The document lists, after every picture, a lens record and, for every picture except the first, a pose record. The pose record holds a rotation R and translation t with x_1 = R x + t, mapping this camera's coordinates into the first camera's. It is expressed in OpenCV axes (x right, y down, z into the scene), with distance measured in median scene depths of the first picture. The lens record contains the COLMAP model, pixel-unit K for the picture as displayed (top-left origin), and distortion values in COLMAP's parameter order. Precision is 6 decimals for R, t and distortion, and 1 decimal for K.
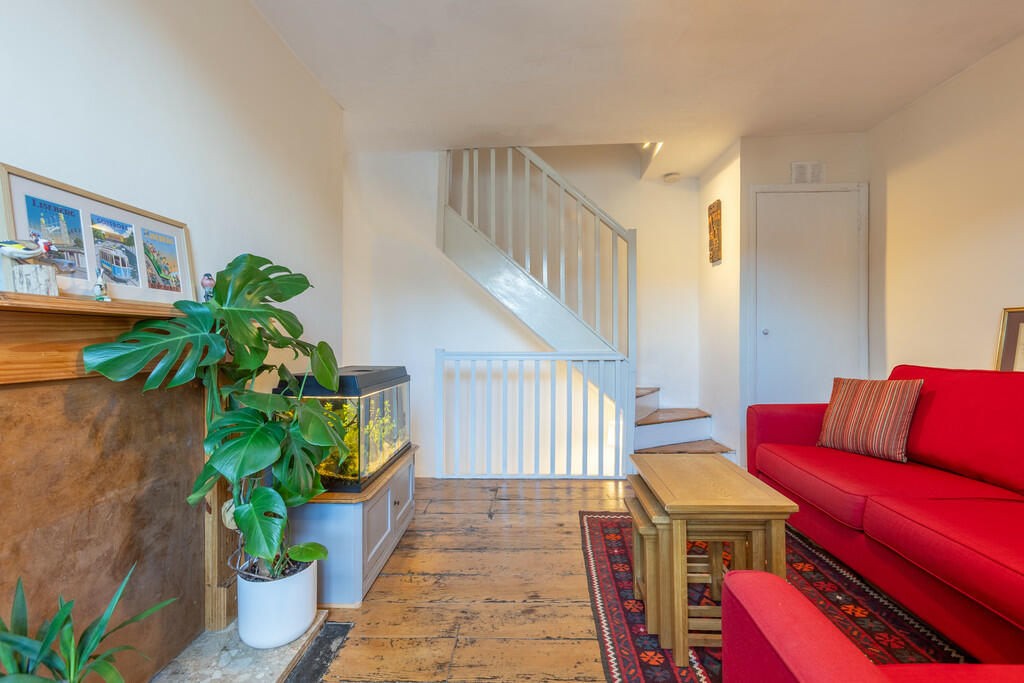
lens RADIAL K [[463.7, 0, 512.0], [0, 463.7, 341.5], [0, 0, 1]] dist [-0.011004, 0.009754]
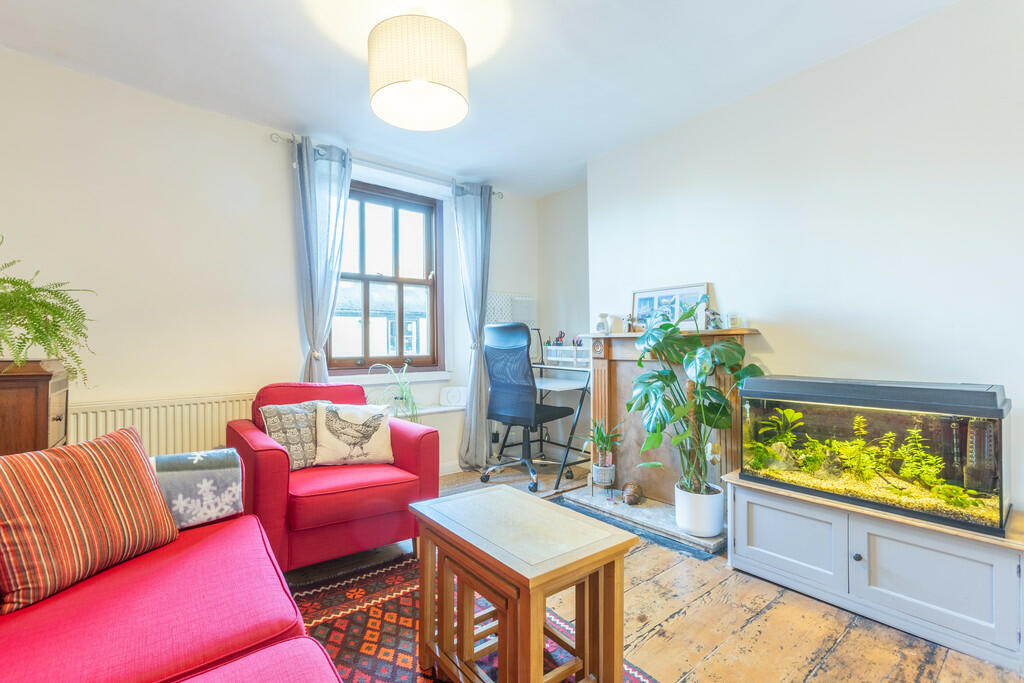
lens RADIAL K [[453.1, 0, 508.5], [0, 453.1, 341.2], [0, 0, 1]] dist [-0.001353, -0.000087]
pose [[-0.749960, -0.000611, -0.661482, 0.933889], [0.001275, 0.999996, -0.002369, -0.017158], [0.661482, -0.002620, -0.749957, 1.597749]]
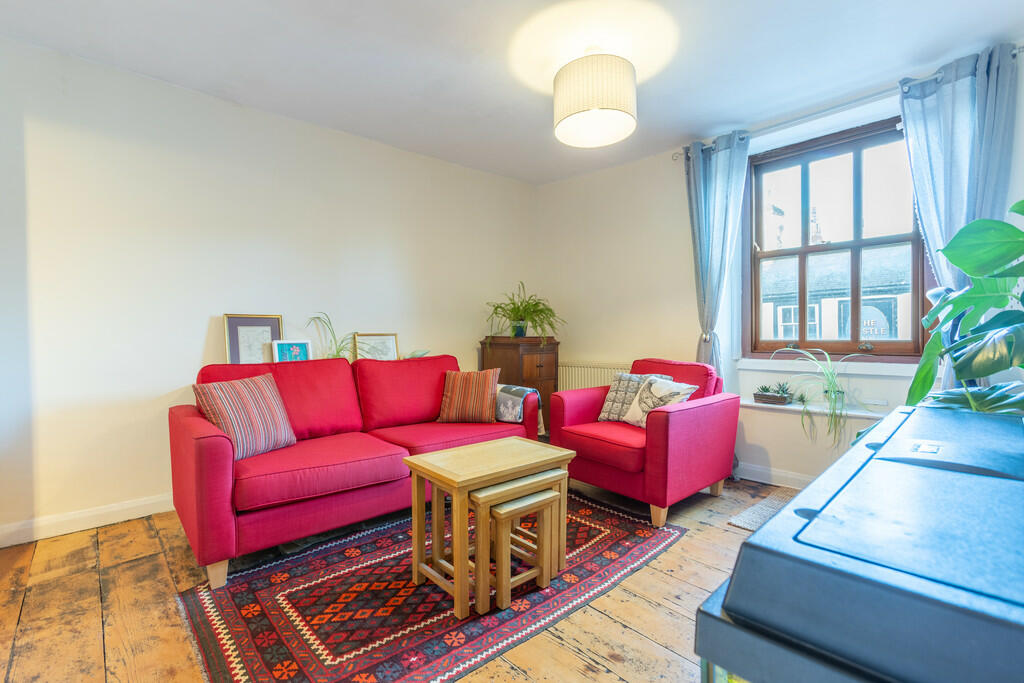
lens RADIAL K [[463.7, 0, 512.0], [0, 463.7, 341.5], [0, 0, 1]] dist [-0.011004, 0.009754]
pose [[-0.705809, -0.004053, 0.708391, -0.433812], [0.016549, 0.999616, 0.022207, -0.008996], [-0.708209, 0.027397, -0.705471, 1.763220]]
